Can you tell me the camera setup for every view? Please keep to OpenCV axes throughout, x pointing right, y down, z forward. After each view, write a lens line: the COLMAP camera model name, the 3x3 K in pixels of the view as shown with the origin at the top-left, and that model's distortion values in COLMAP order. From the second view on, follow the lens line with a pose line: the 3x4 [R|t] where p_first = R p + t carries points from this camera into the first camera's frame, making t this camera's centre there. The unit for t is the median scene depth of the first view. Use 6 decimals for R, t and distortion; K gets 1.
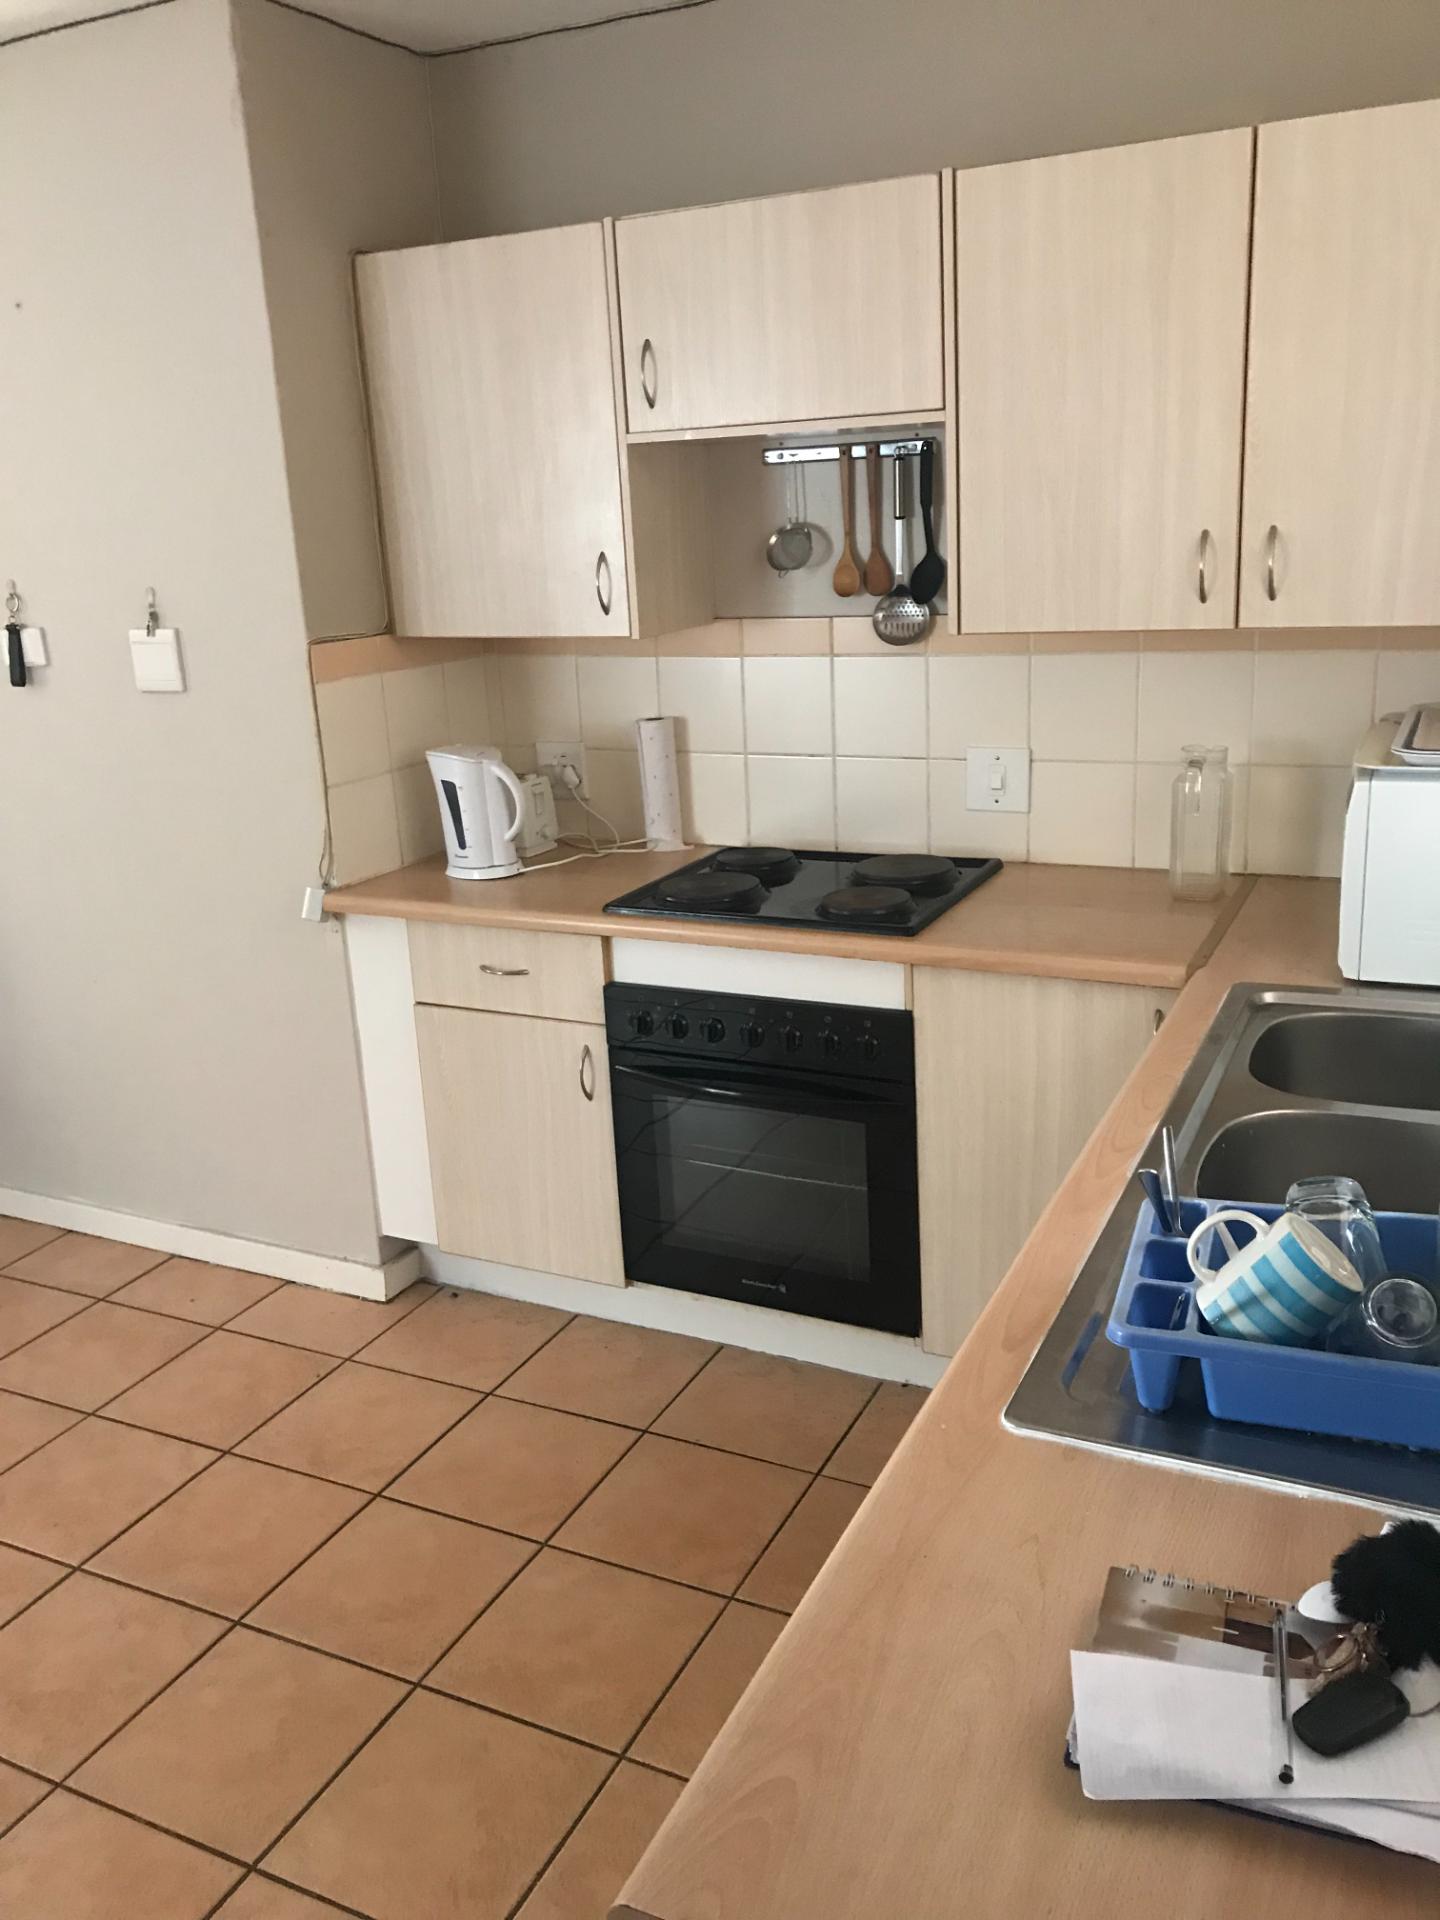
lens RADIAL K [[1579.9, 0, 721.8], [0, 1579.9, 954.1], [0, 0, 1]] dist [0.058704, -0.062782]
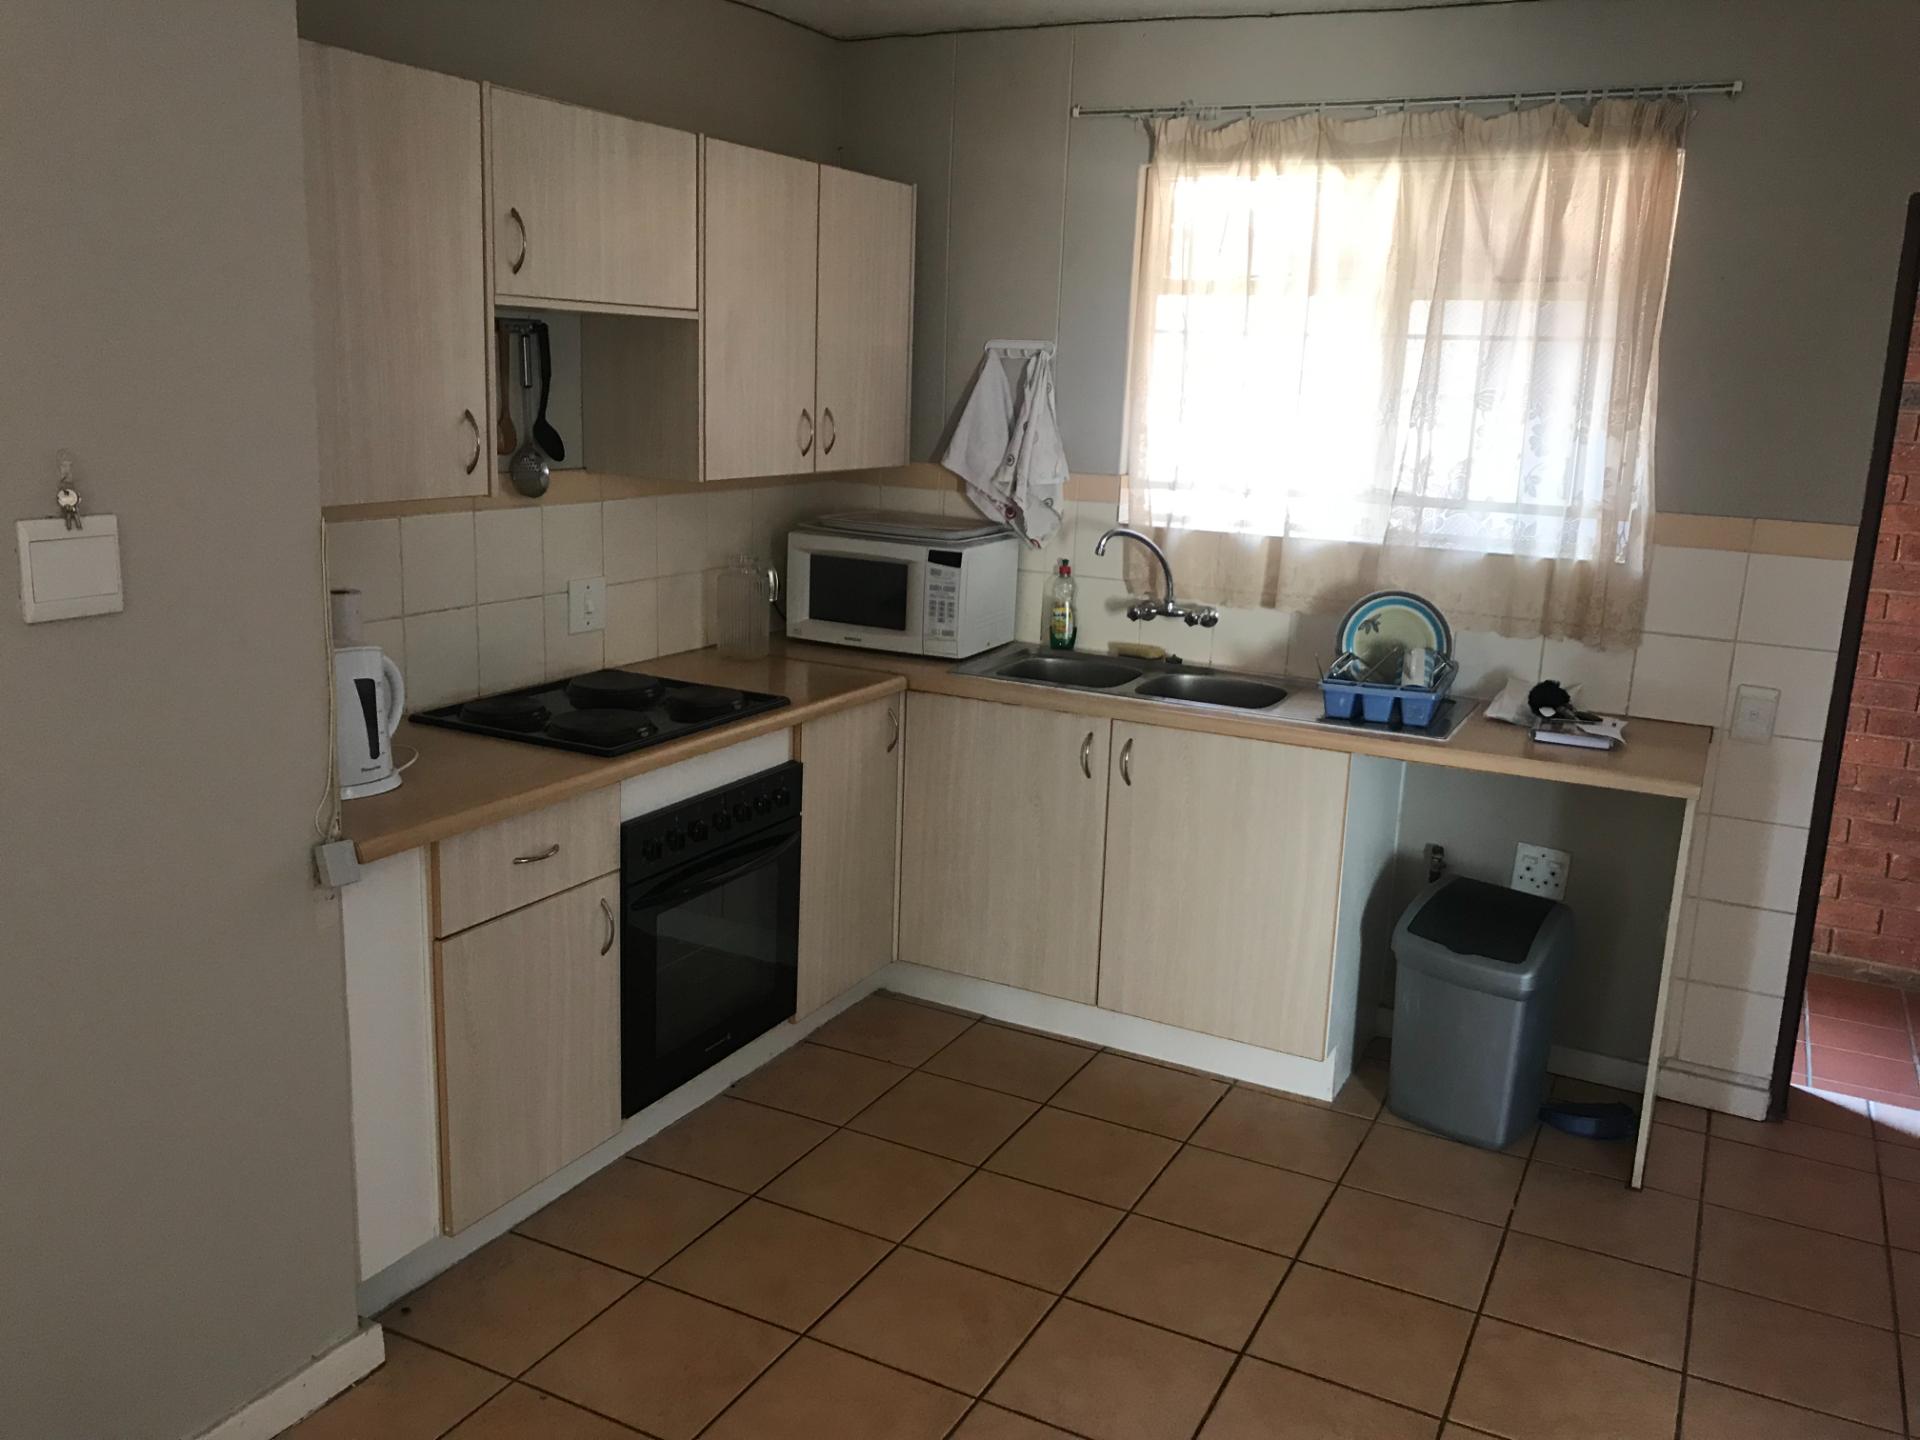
lens RADIAL K [[1579.9, 0, 957.9], [0, 1579.9, 718.5], [0, 0, 1]] dist [0.058704, -0.062782]
pose [[0.013285, -0.171797, 0.985043, -1.078039], [0.231787, 0.958826, 0.164098, -0.168342], [-0.972676, 0.226140, 0.052558, 0.722581]]
